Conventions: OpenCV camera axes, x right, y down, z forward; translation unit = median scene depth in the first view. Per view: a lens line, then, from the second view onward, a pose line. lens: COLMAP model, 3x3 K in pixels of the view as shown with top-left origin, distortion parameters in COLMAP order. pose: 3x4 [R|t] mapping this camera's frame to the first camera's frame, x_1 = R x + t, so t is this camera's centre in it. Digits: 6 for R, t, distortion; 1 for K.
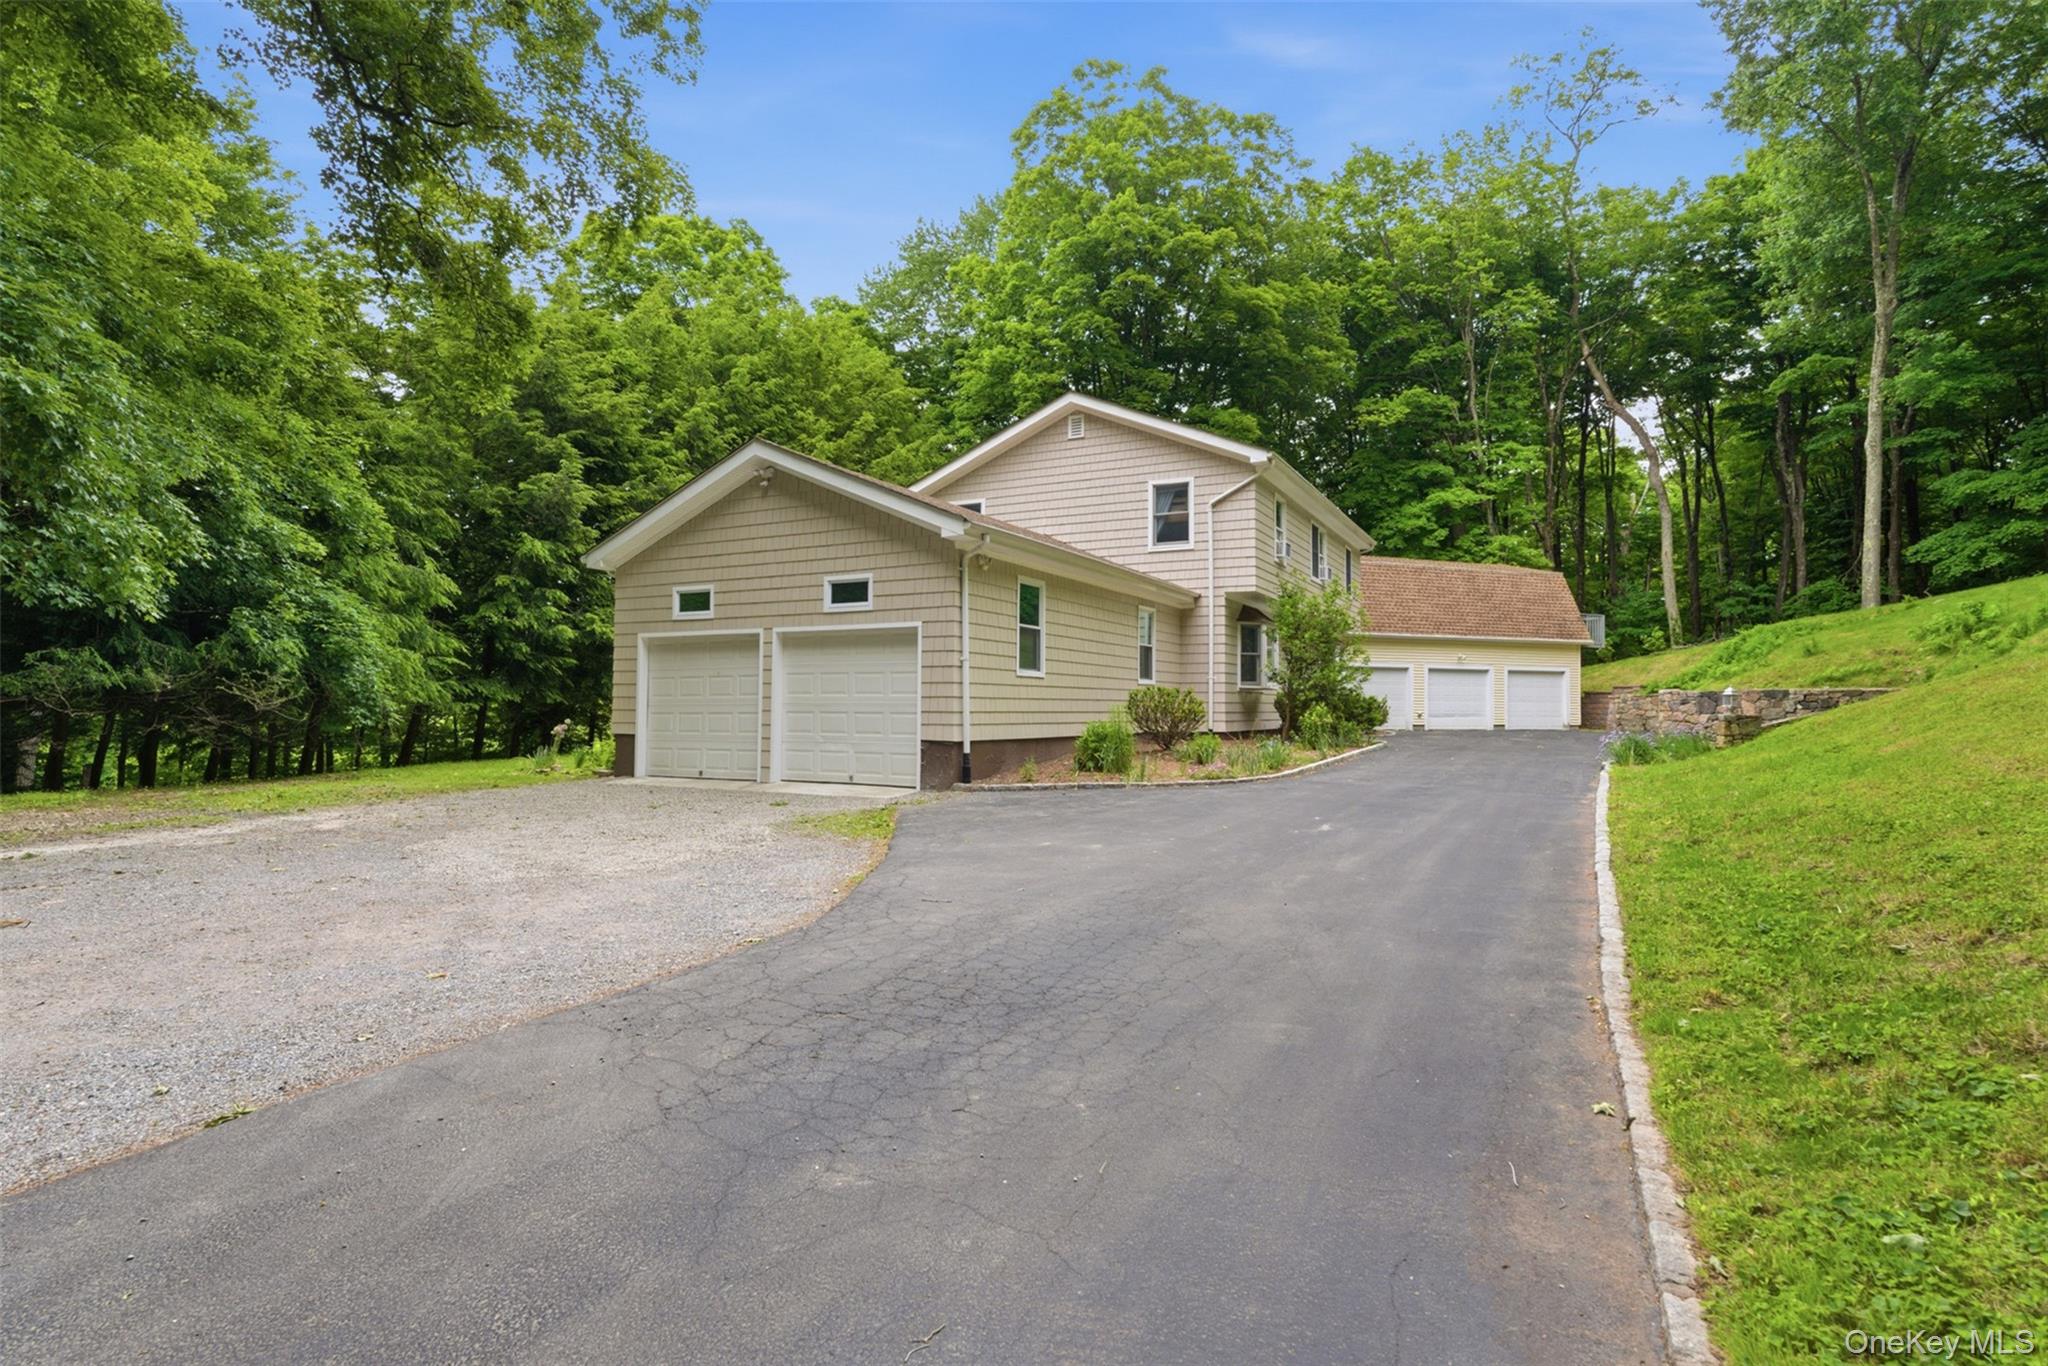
lens RADIAL K [[1038.1, 0, 1023.7], [0, 1038.1, 701.8], [0, 0, 1]] dist [-0.002037, -0.000078]
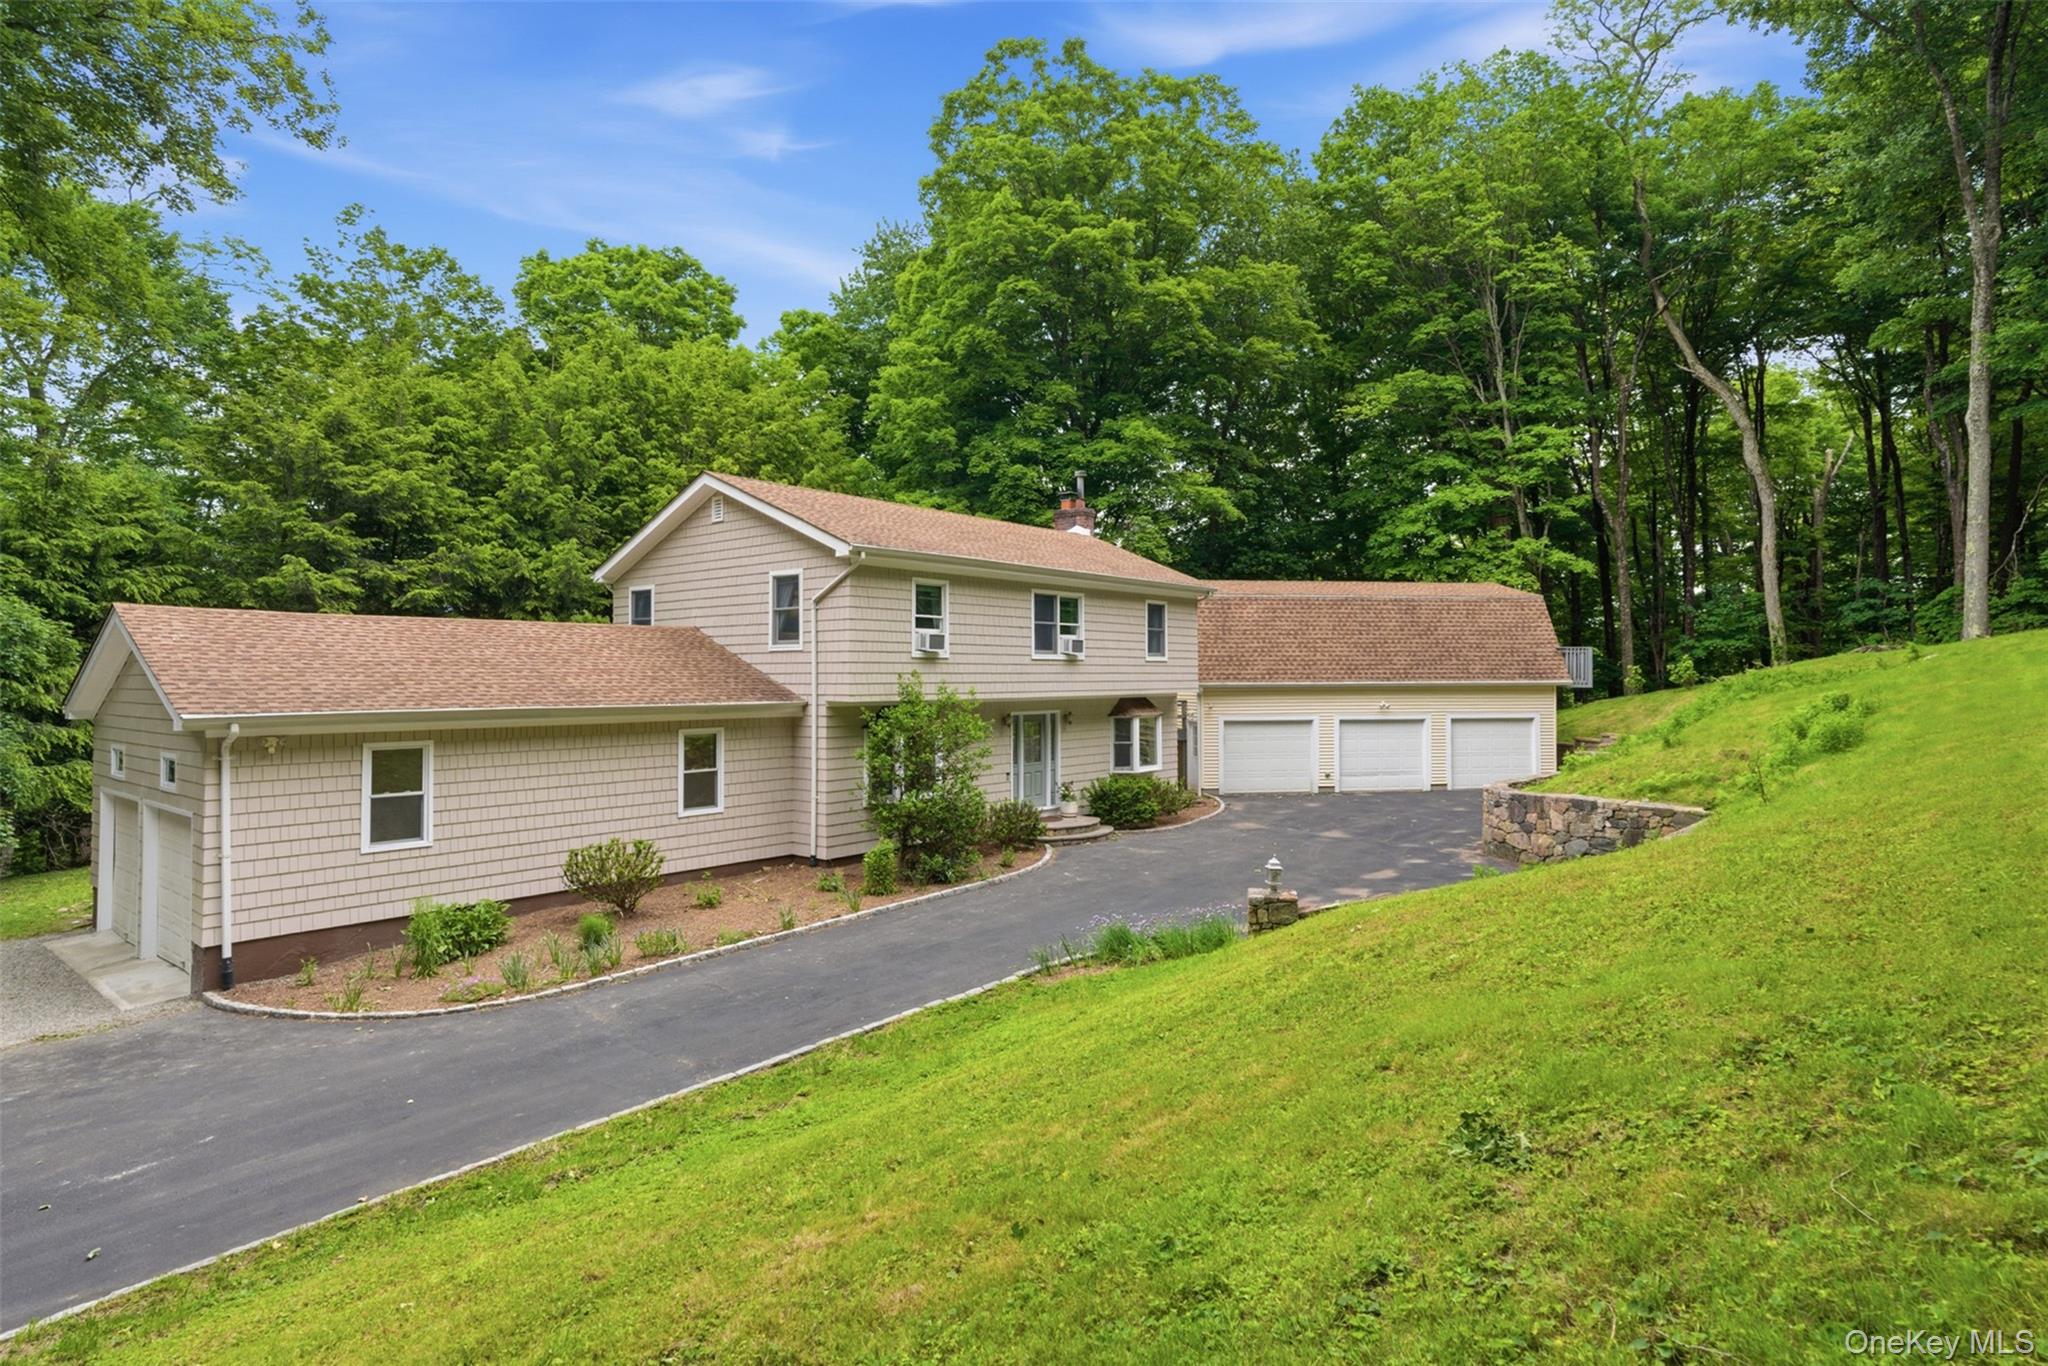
lens RADIAL K [[1078.7, 0, 1024.0], [0, 1078.7, 683.0], [0, 0, 1]] dist [-0.003222, 0.000440]
pose [[0.978928, -0.008525, -0.204026, 0.304970], [0.010916, 0.999884, 0.010597, -0.071912], [0.203912, -0.012601, 0.978908, 0.076568]]
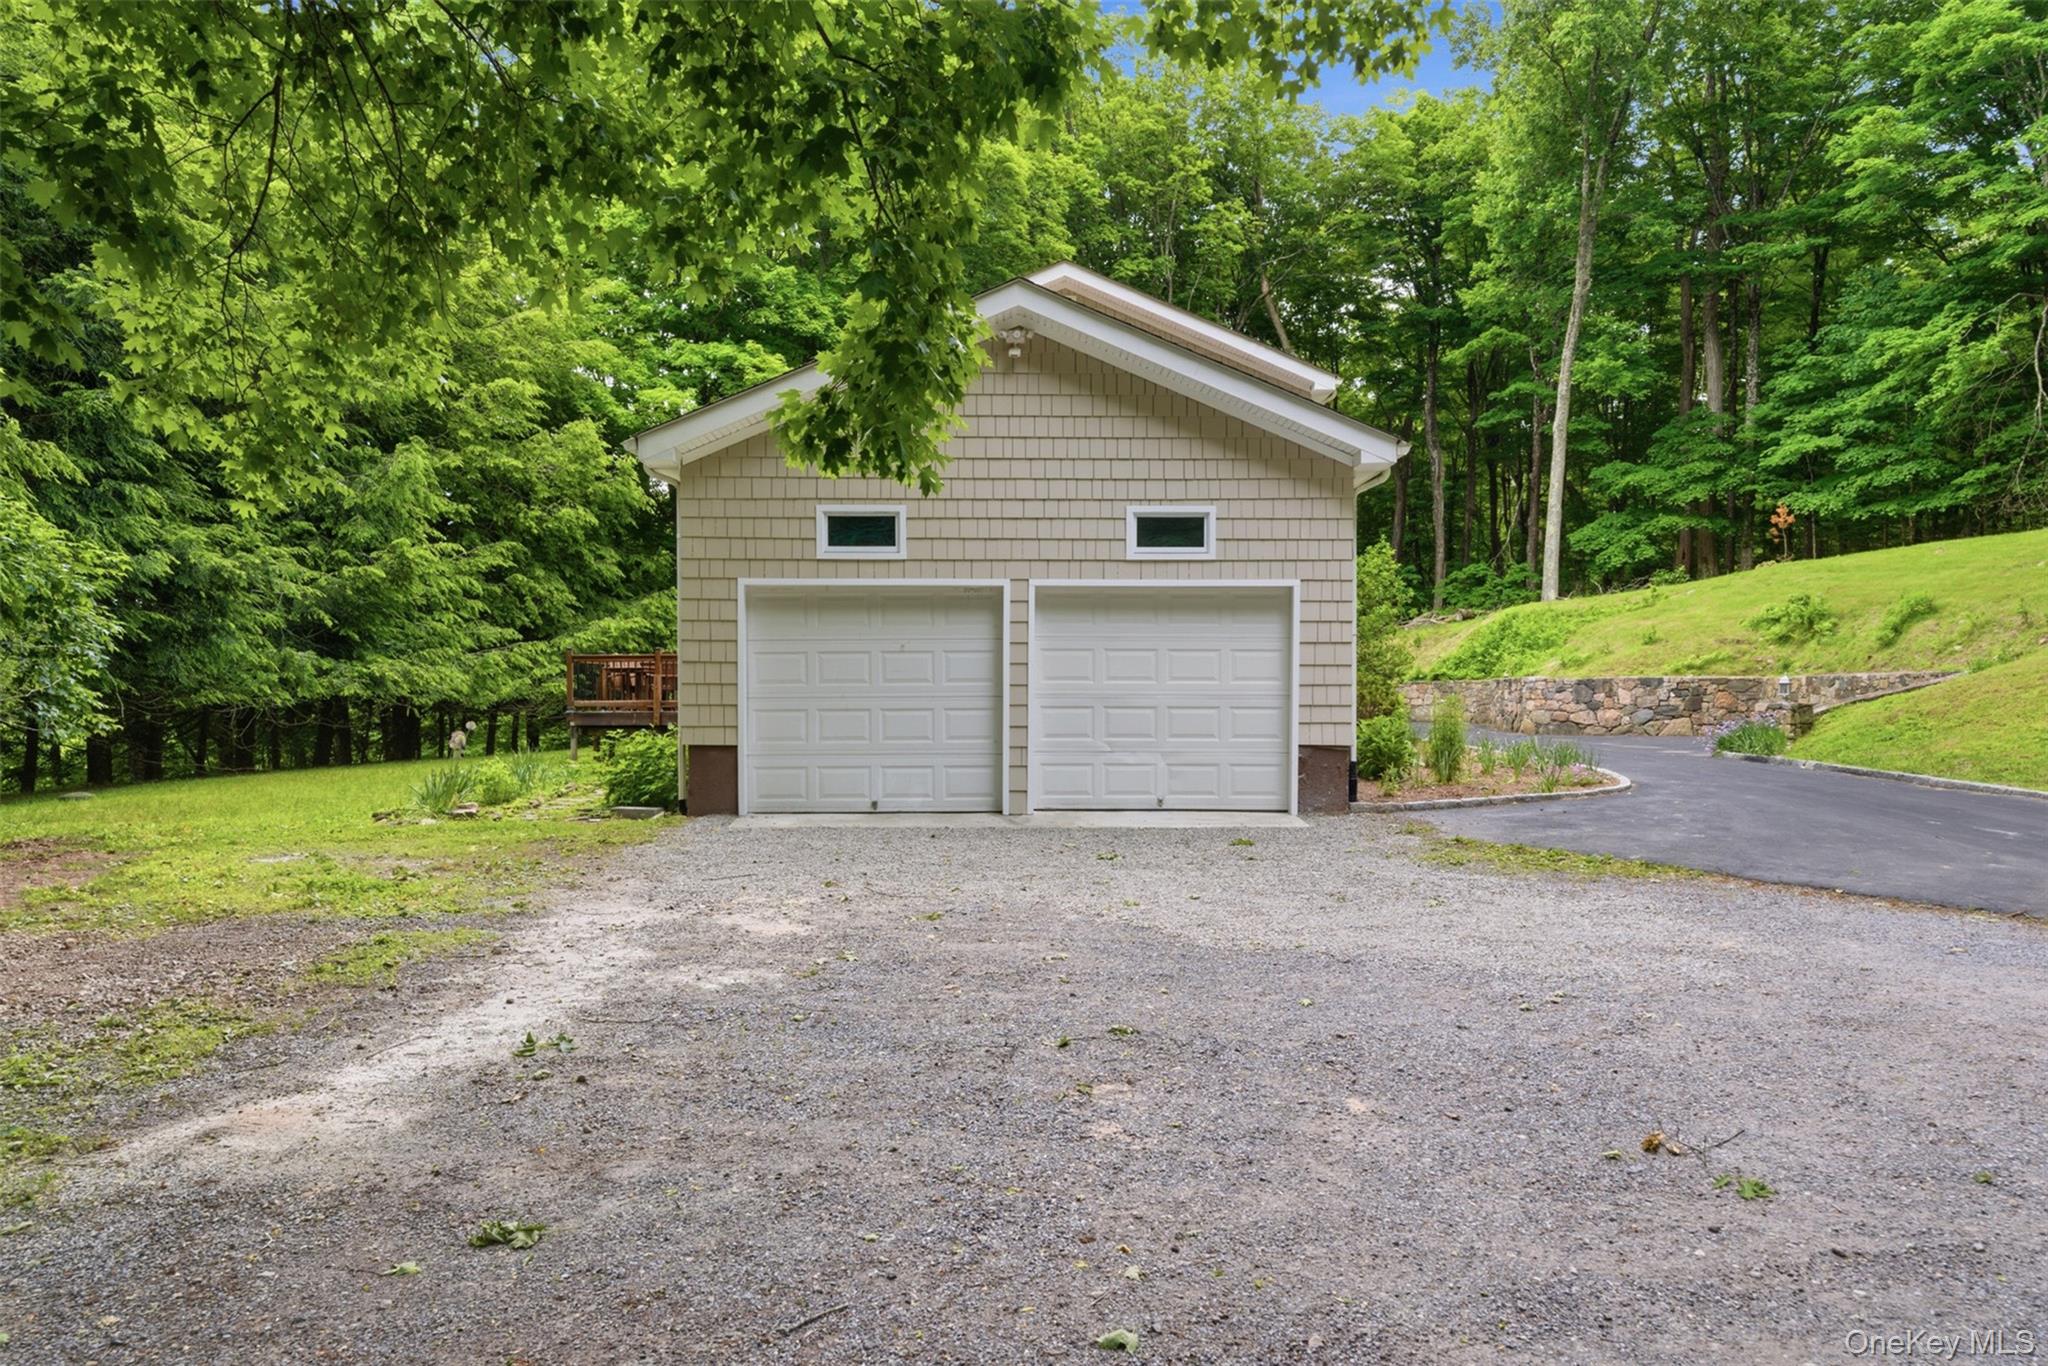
lens RADIAL K [[1348.8, 0, 1022.8], [0, 1348.8, 783.4], [0, 0, 1]] dist [-0.000809, -0.000028]
pose [[0.880379, -0.033388, 0.473094, -0.260238], [0.000076, 0.997529, 0.070259, -0.000858], [-0.474270, -0.061818, 0.878206, 0.097171]]
